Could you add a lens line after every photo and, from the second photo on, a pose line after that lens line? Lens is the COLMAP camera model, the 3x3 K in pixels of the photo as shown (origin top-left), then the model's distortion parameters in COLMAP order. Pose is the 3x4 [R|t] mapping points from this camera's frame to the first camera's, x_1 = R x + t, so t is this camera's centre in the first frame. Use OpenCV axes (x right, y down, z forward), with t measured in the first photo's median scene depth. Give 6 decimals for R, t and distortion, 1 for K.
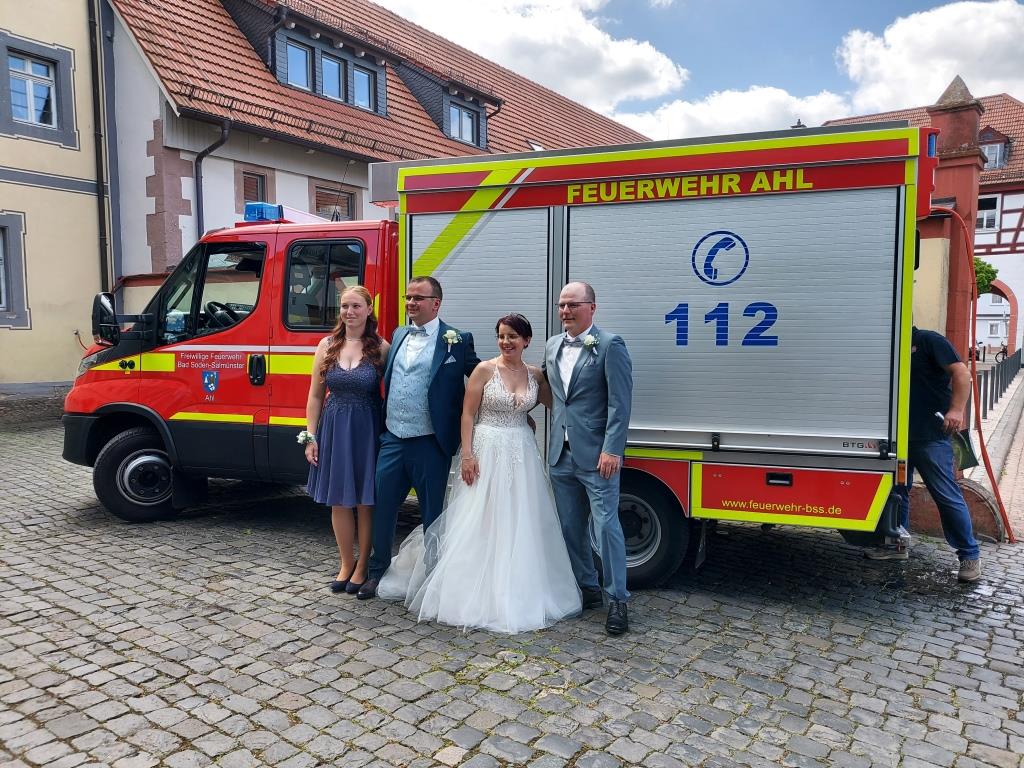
lens RADIAL K [[755.5, 0, 506.4], [0, 755.5, 376.1], [0, 0, 1]] dist [0.037214, -0.028259]
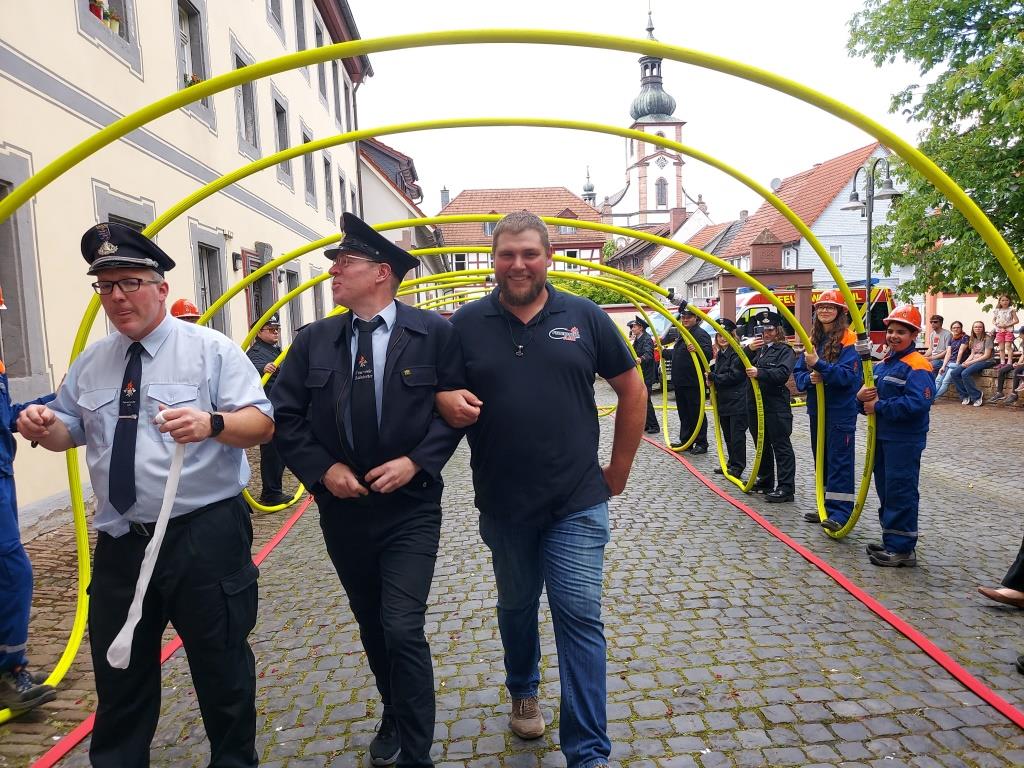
lens RADIAL K [[755.5, 0, 510.0], [0, 755.5, 387.2], [0, 0, 1]] dist [0.037214, -0.028259]
pose [[0.774548, -0.084070, 0.626903, -4.458999], [0.078904, 0.996228, 0.036111, -0.021498], [-0.627574, 0.021496, 0.778260, -1.740057]]
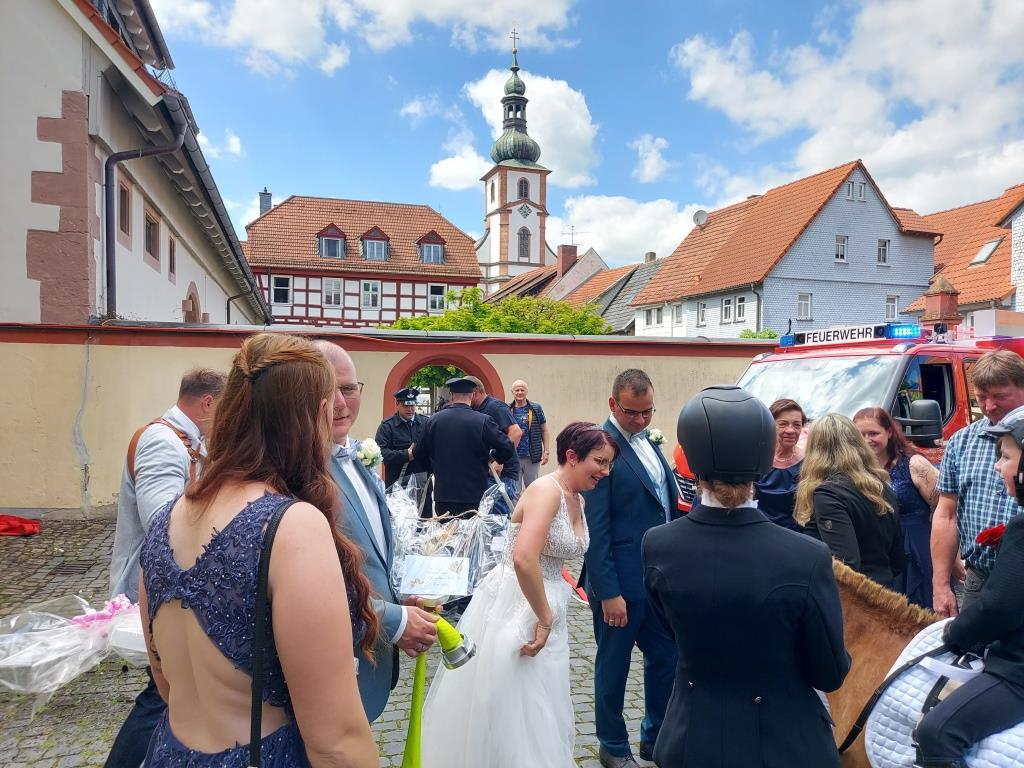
lens RADIAL K [[755.5, 0, 505.3], [0, 755.5, 387.9], [0, 0, 1]] dist [0.037214, -0.028259]
pose [[0.627795, -0.002574, 0.778374, -2.289465], [0.040720, 0.998734, -0.029540, -0.152458], [-0.777313, 0.050241, 0.627105, 0.990201]]
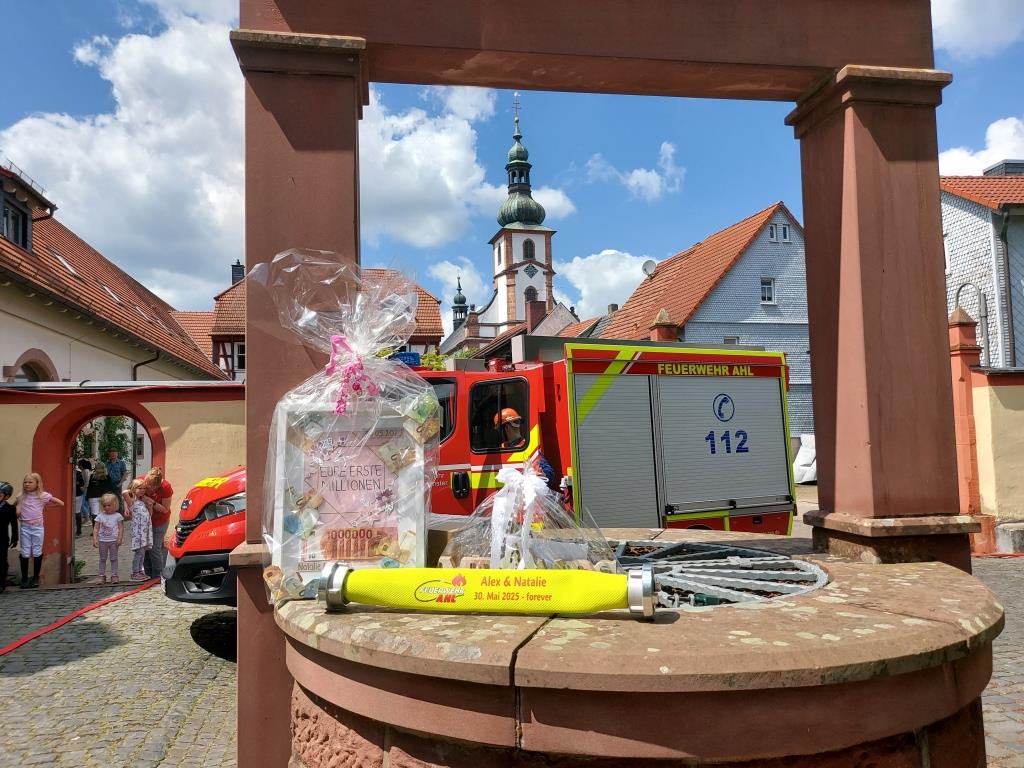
lens RADIAL K [[755.5, 0, 506.3], [0, 755.5, 379.7], [0, 0, 1]] dist [0.037214, -0.028259]
pose [[0.676987, 0.041818, 0.734806, -1.492187], [0.072790, 0.989686, -0.123386, -0.028157], [-0.732386, 0.137017, 0.666961, 0.108939]]
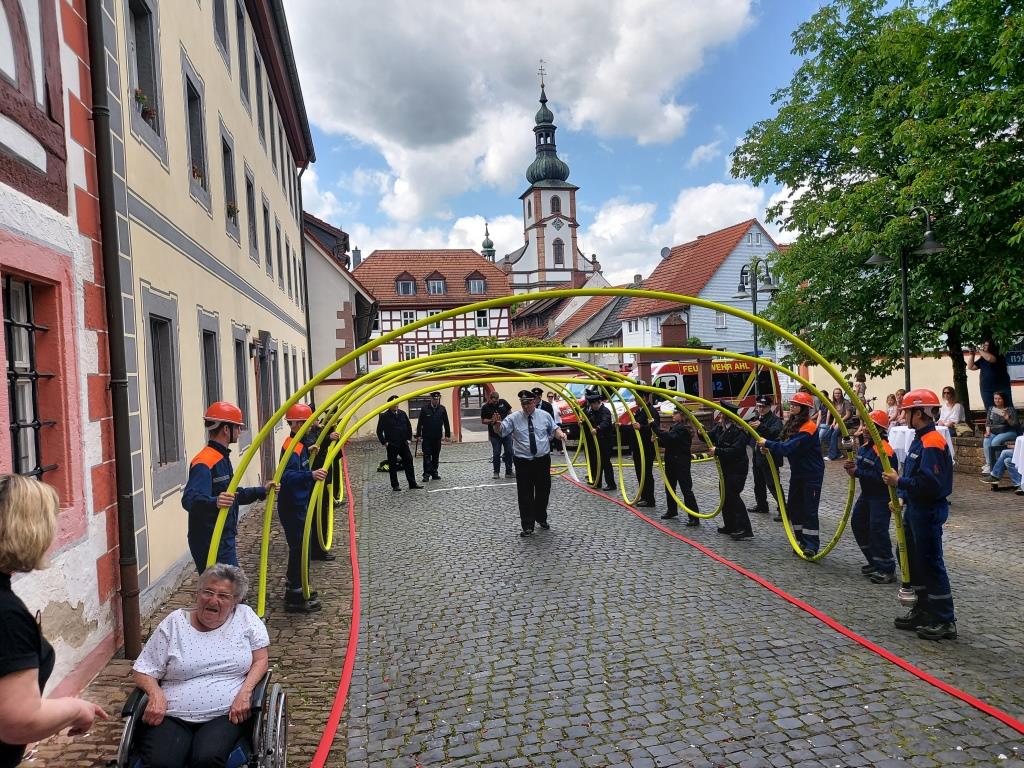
lens RADIAL K [[755.5, 0, 500.7], [0, 755.5, 380.1], [0, 0, 1]] dist [0.037214, -0.028259]
pose [[0.690107, -0.042690, 0.722448, -5.031083], [0.090538, 0.995509, -0.027659, -0.129721], [-0.718022, 0.084497, 0.690872, -1.970067]]
